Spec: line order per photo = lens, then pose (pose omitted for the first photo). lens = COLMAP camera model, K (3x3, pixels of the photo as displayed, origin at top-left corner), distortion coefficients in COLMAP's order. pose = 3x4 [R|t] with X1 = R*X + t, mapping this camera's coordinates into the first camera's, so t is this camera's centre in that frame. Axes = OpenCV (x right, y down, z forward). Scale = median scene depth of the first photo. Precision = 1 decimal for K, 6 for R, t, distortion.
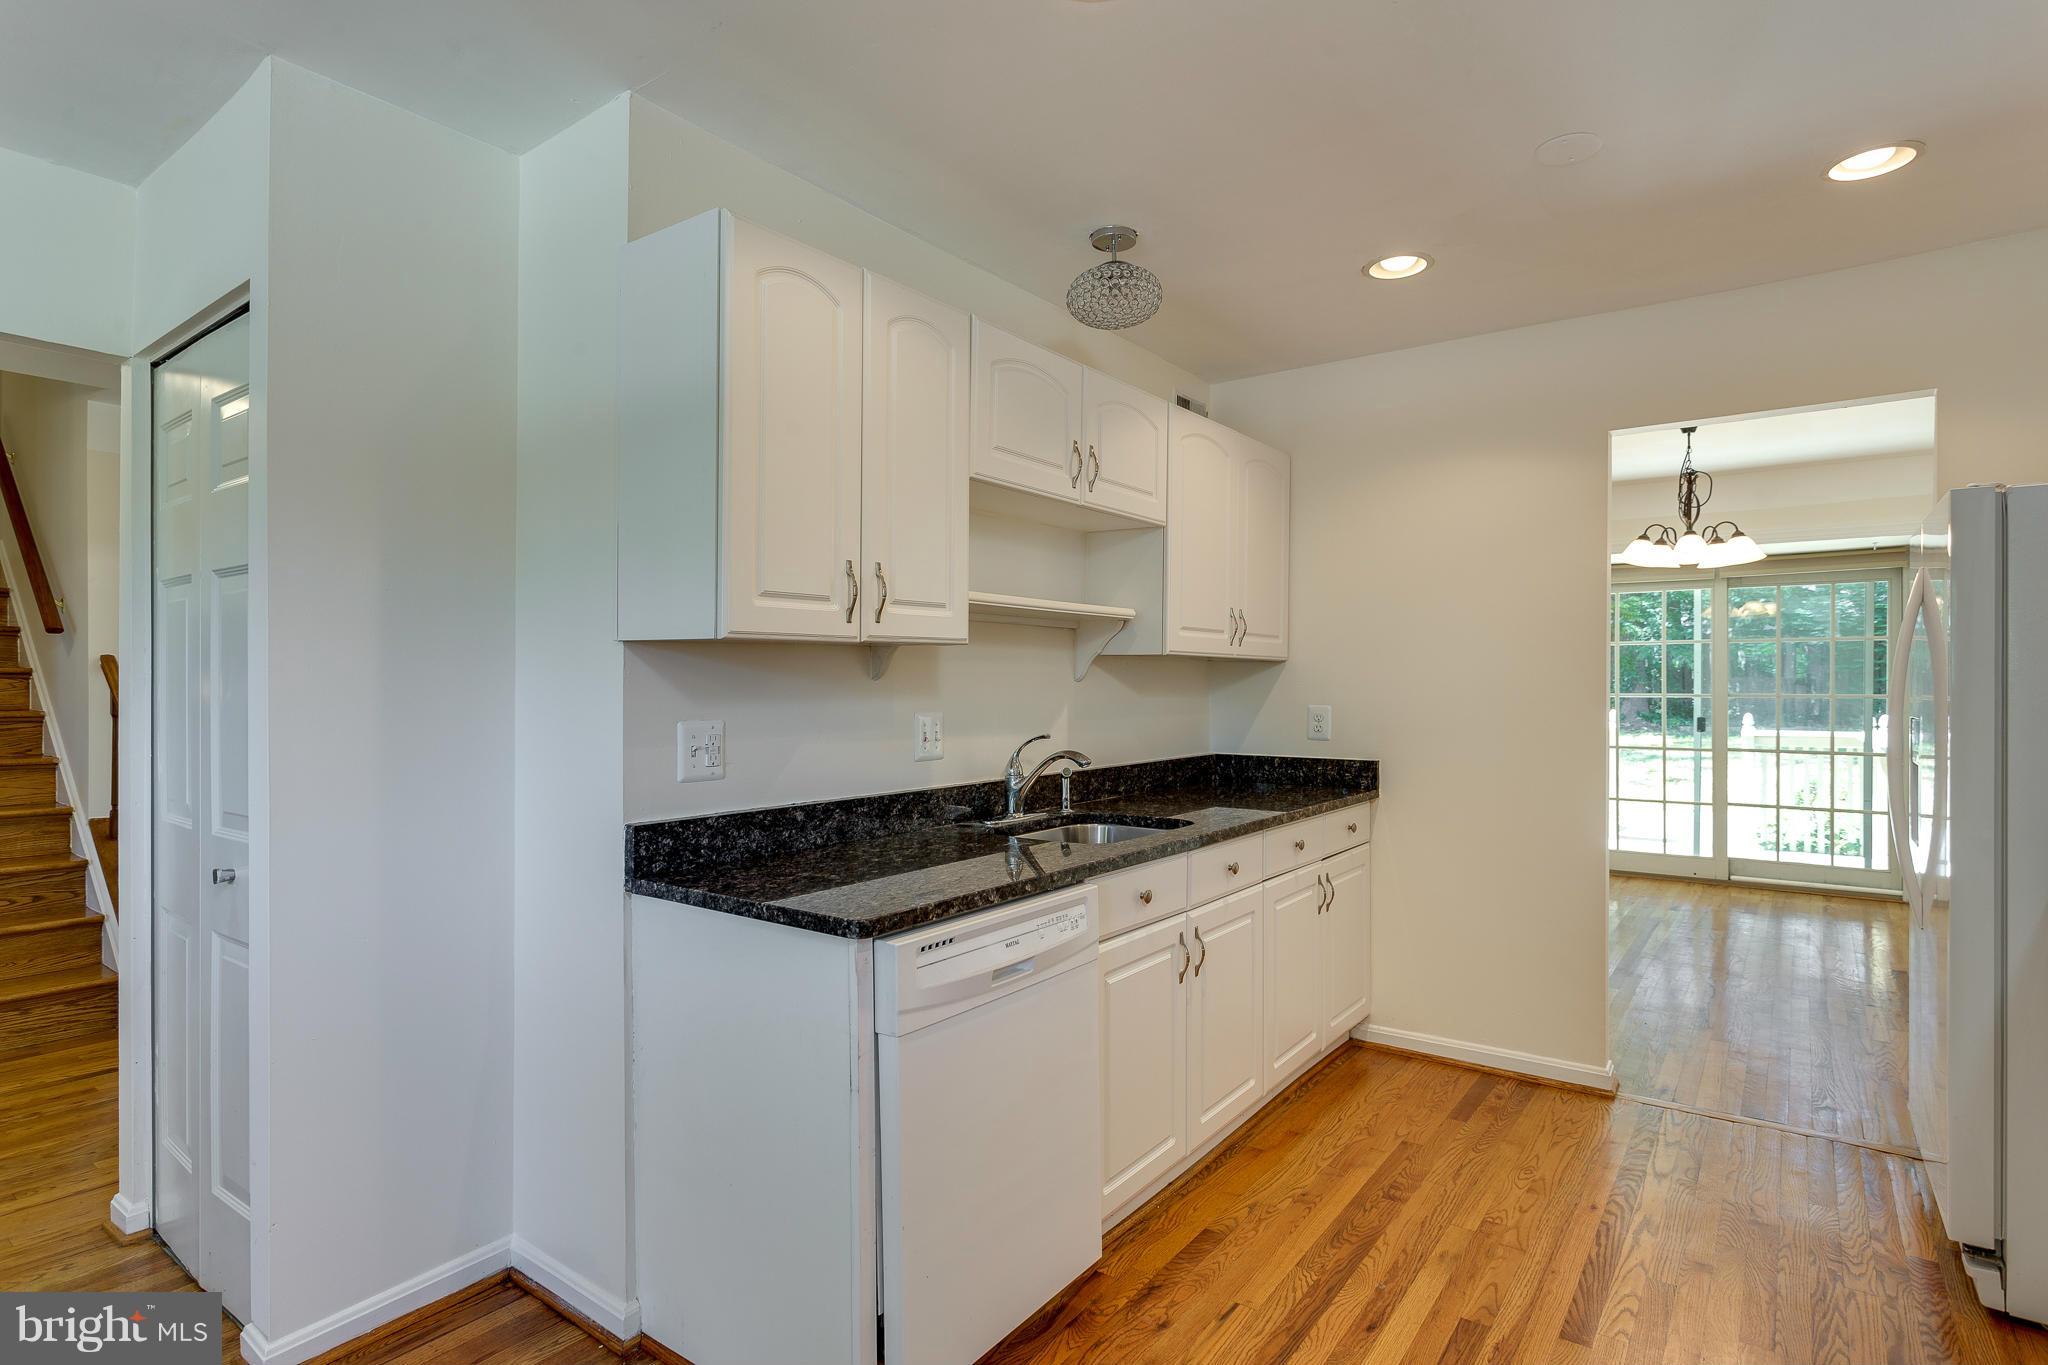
lens RADIAL K [[1037.1, 0, 1016.7], [0, 1037.1, 678.8], [0, 0, 1]] dist [-0.021147, 0.001151]
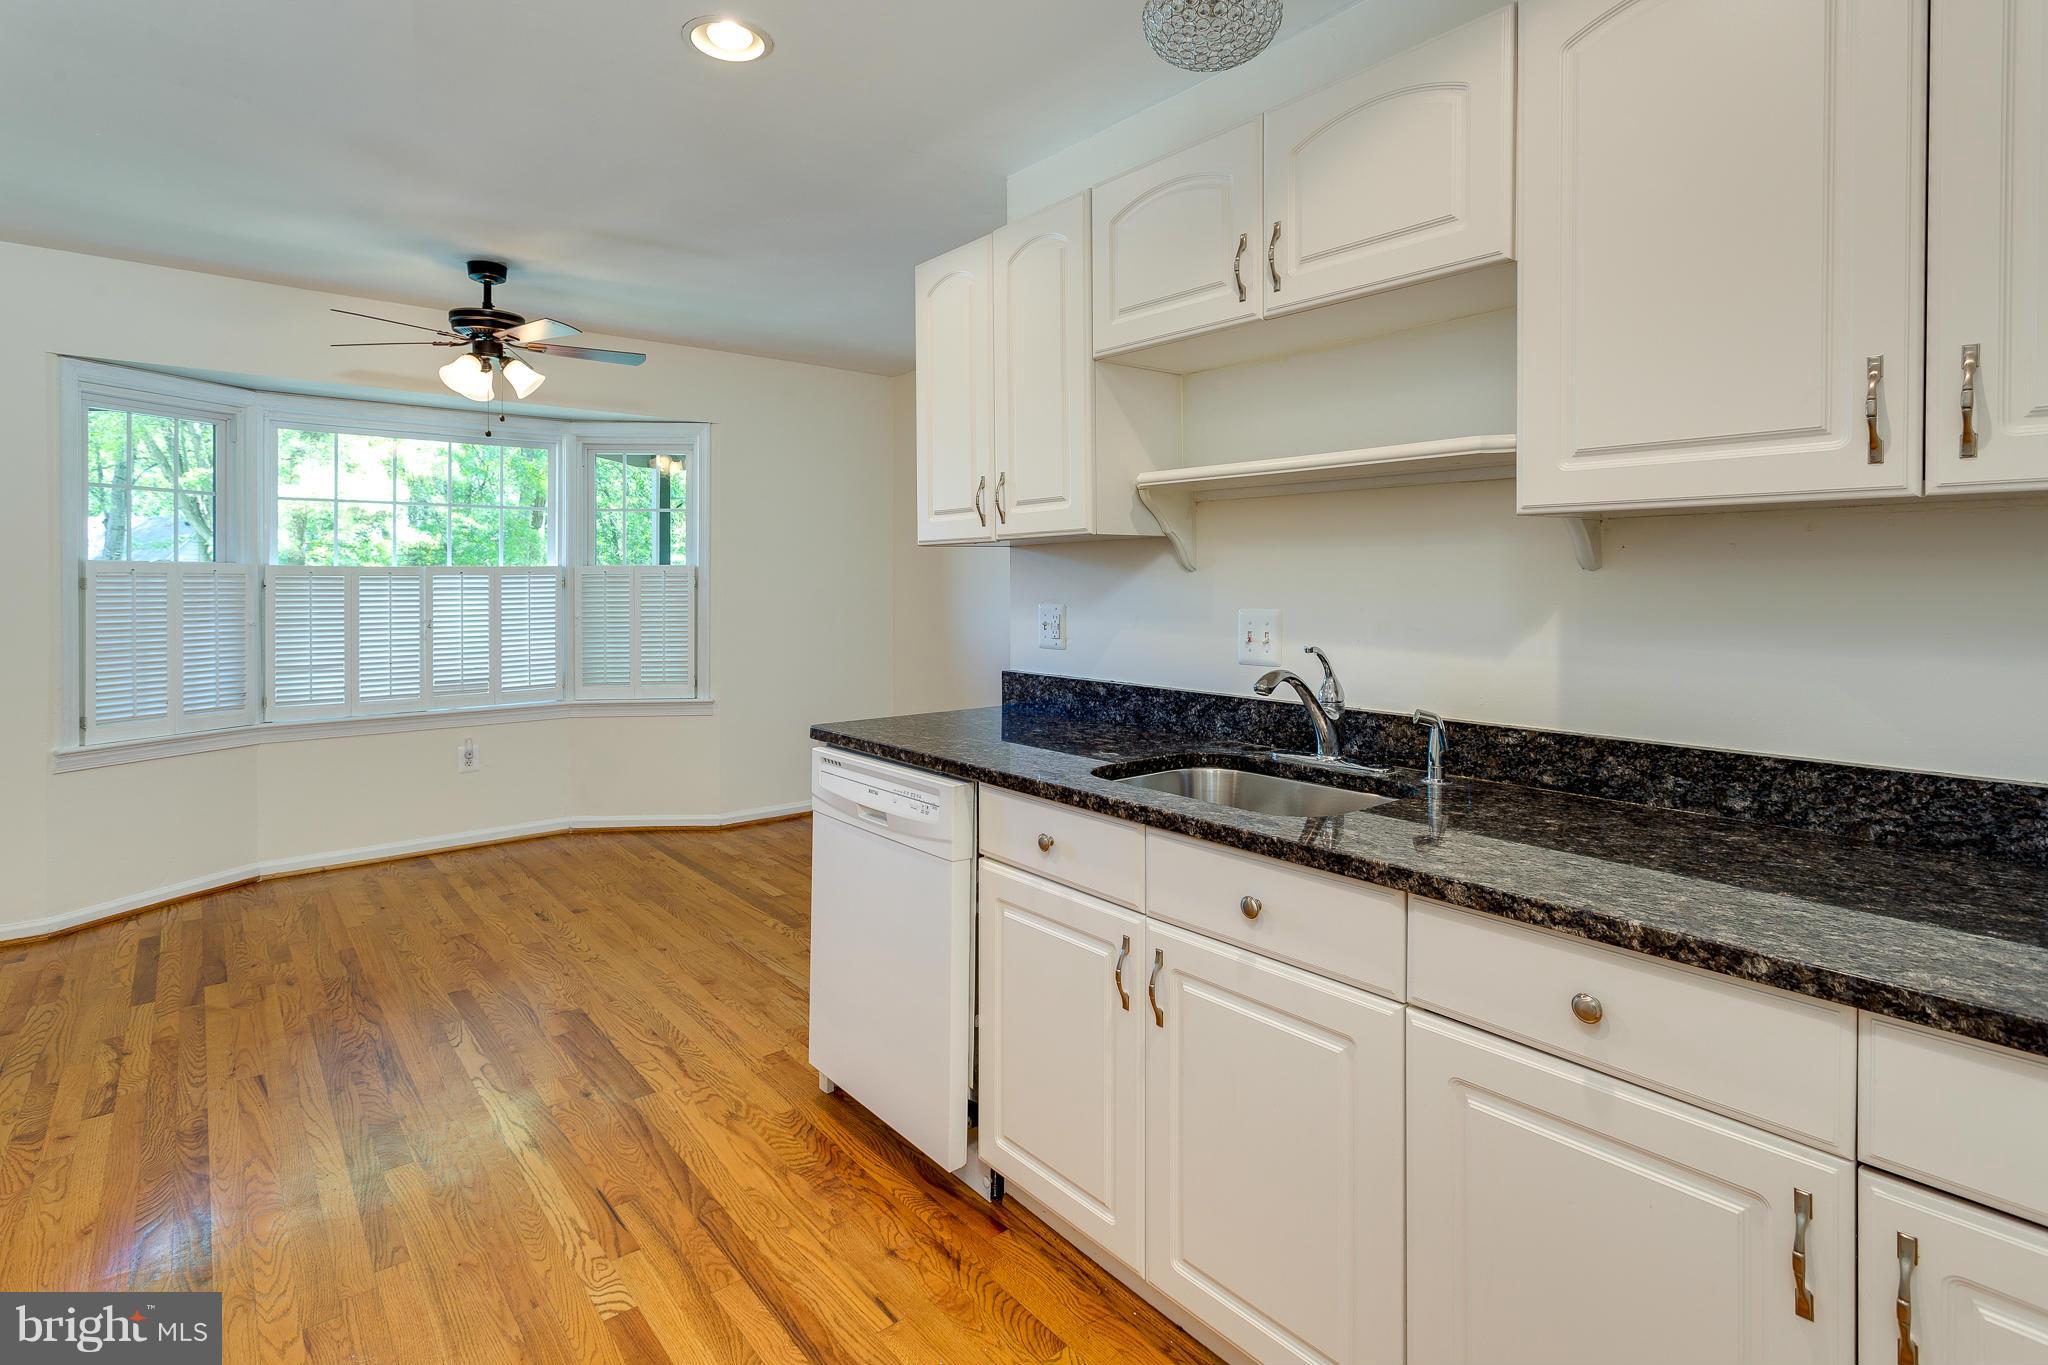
lens RADIAL K [[974.6, 0, 1005.6], [0, 974.6, 579.8], [0, 0, 1]] dist [0.000134, 0.001024]
pose [[-0.228416, 0.005983, -0.973545, 0.851716], [0.009044, 0.999951, 0.004023, 0.004383], [0.973522, -0.007886, -0.228459, 1.128915]]
